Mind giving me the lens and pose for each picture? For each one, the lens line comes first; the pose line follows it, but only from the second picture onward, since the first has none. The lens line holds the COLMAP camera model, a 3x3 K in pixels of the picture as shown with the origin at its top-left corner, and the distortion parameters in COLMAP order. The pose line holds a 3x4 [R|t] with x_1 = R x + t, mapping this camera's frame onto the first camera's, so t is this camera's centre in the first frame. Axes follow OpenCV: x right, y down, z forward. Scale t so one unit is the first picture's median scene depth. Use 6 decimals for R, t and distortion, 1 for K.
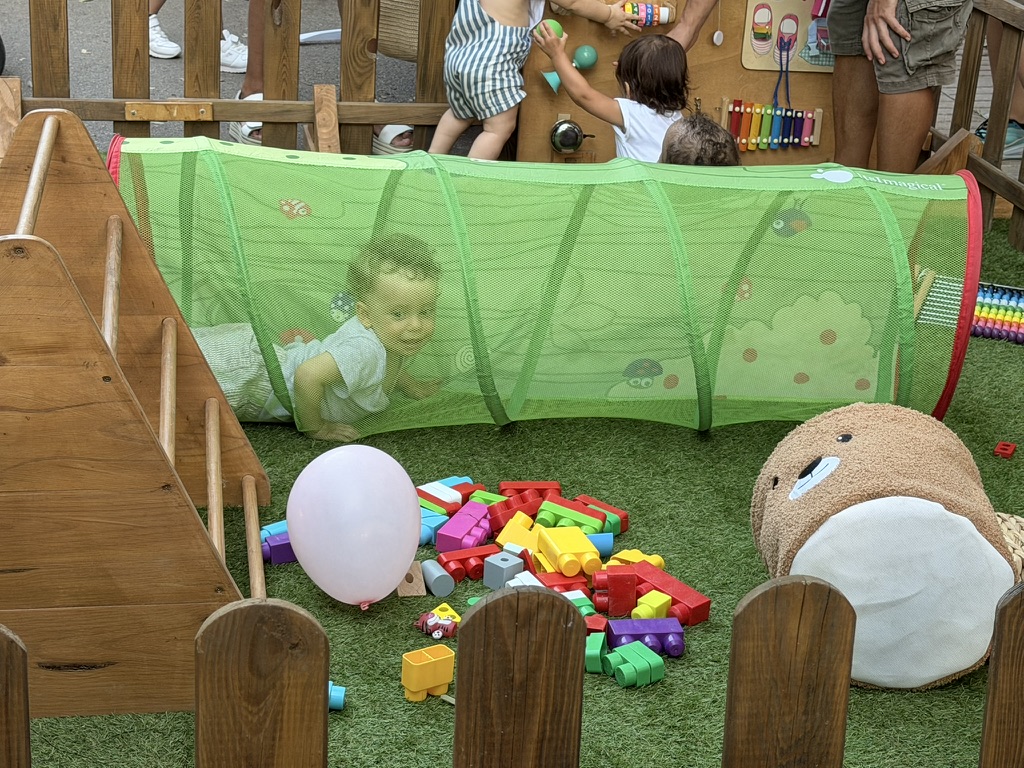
lens RADIAL K [[2047.9, 0, 512.4], [0, 2047.9, 383.7], [0, 0, 1]] dist [0.150442, 0.000000]
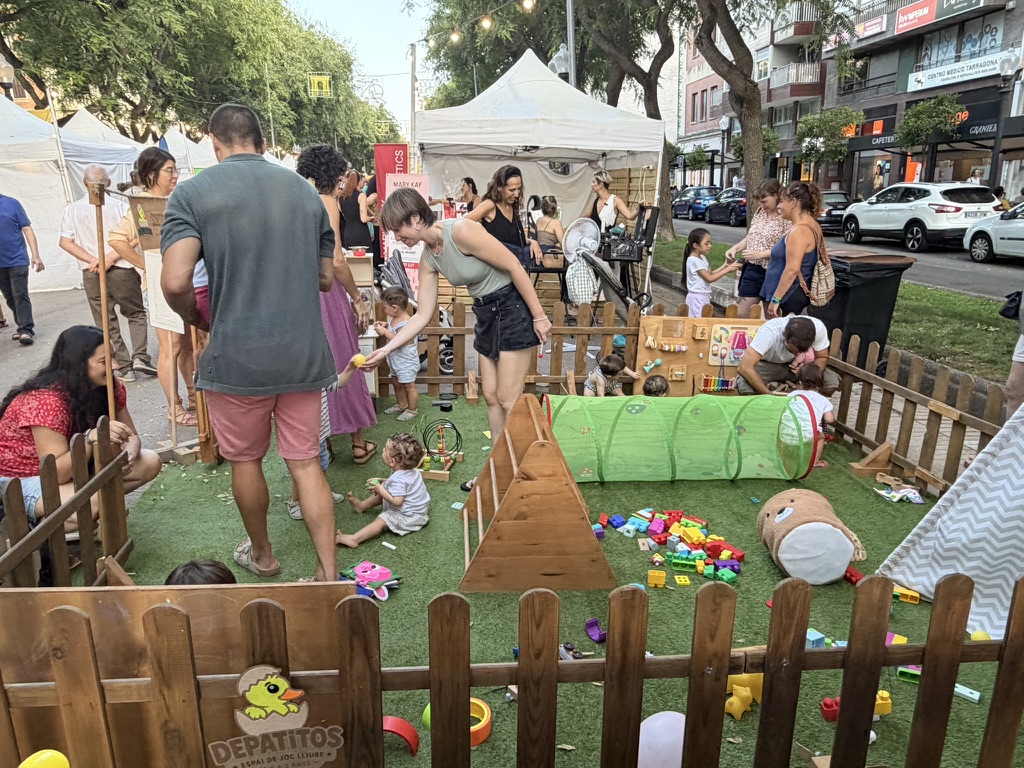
lens RADIAL K [[692.6, 0, 509.5], [0, 692.6, 381.8], [0, 0, 1]] dist [0.000031, 0.000170]
pose [[0.996284, -0.007631, -0.085795, -0.158891], [-0.000689, 0.995331, -0.096519, -0.047597], [0.086131, 0.096220, 0.991627, -0.073474]]
